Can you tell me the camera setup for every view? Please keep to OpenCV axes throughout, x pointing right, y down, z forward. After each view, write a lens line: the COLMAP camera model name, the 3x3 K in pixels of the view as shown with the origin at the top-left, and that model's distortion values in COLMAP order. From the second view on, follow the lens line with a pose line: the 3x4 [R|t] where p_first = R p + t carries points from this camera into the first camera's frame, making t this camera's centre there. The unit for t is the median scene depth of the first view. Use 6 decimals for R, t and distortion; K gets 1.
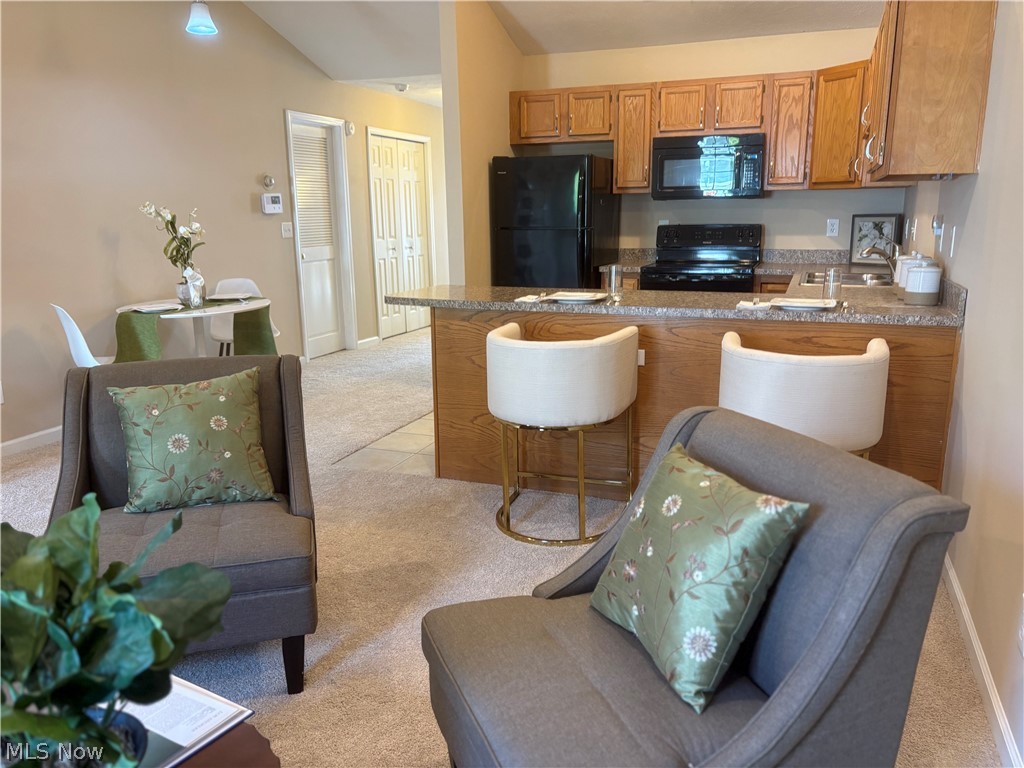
lens RADIAL K [[765.4, 0, 546.6], [0, 765.4, 384.9], [0, 0, 1]] dist [0.003387, 0.002280]
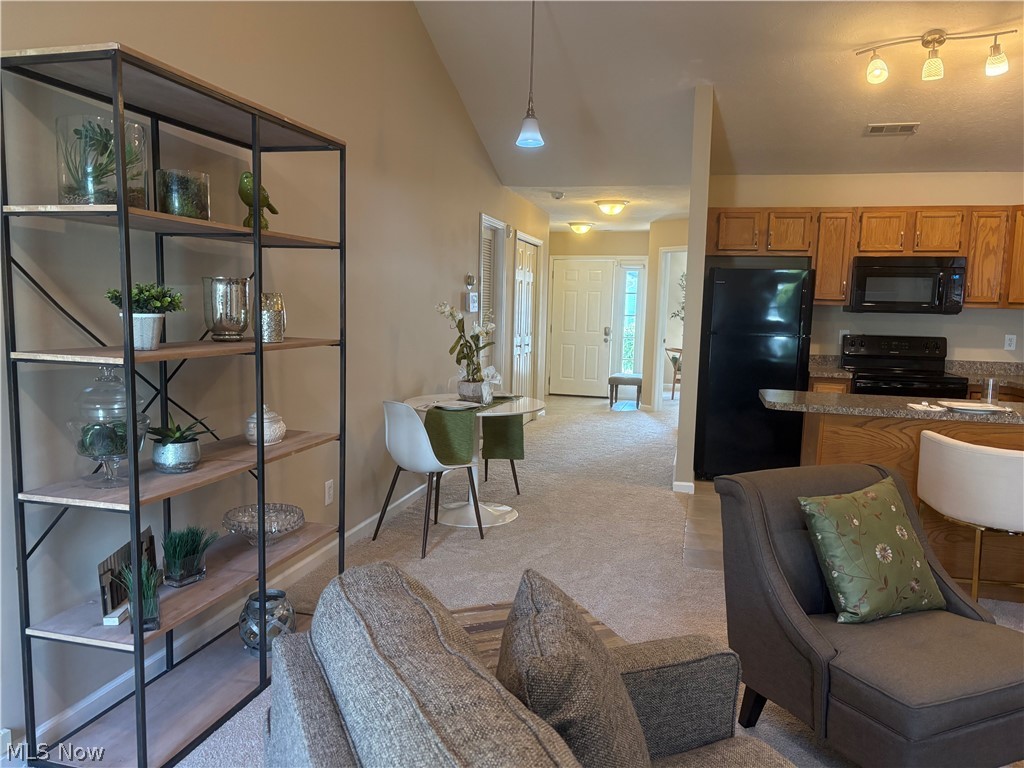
lens RADIAL K [[771.1, 0, 517.2], [0, 771.1, 390.5], [0, 0, 1]] dist [0.047090, -0.054703]
pose [[0.992480, 0.021704, 0.120464, -0.481260], [-0.008022, 0.993572, -0.112917, -0.005940], [-0.122141, 0.111101, 0.986275, -0.005825]]
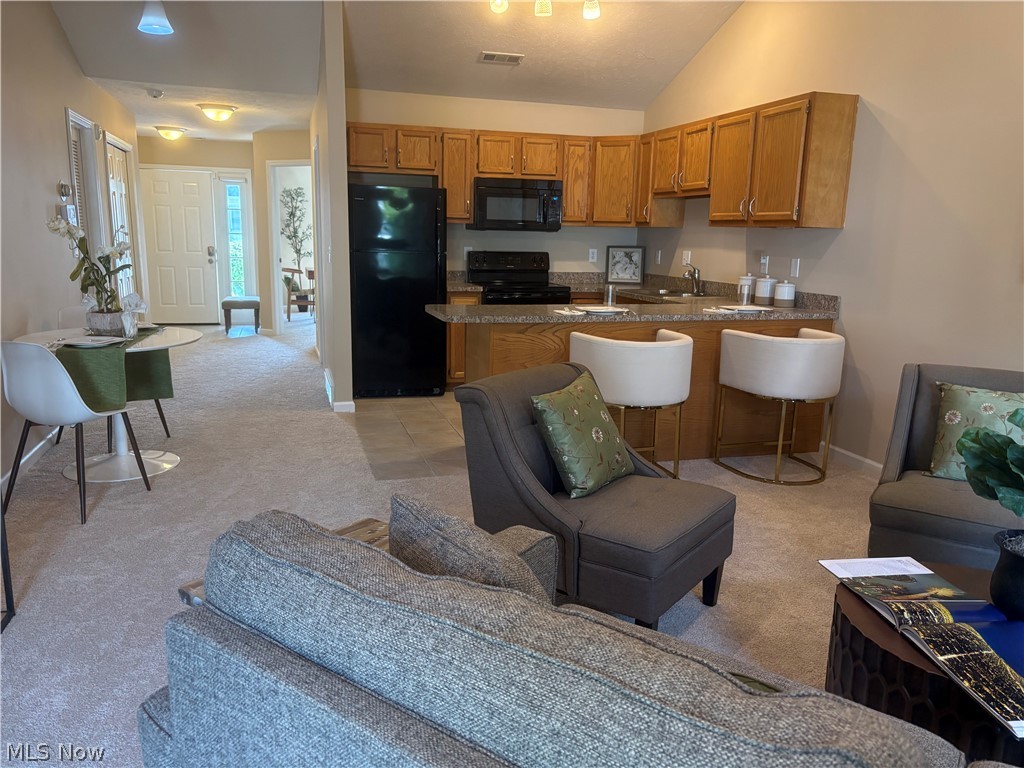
lens RADIAL K [[771.1, 0, 517.2], [0, 771.1, 390.5], [0, 0, 1]] dist [0.047090, -0.054703]
pose [[0.793274, -0.093887, 0.601582, -0.574441], [0.106197, 0.994230, 0.015129, -0.009089], [-0.599531, 0.051884, 0.798668, 0.033273]]
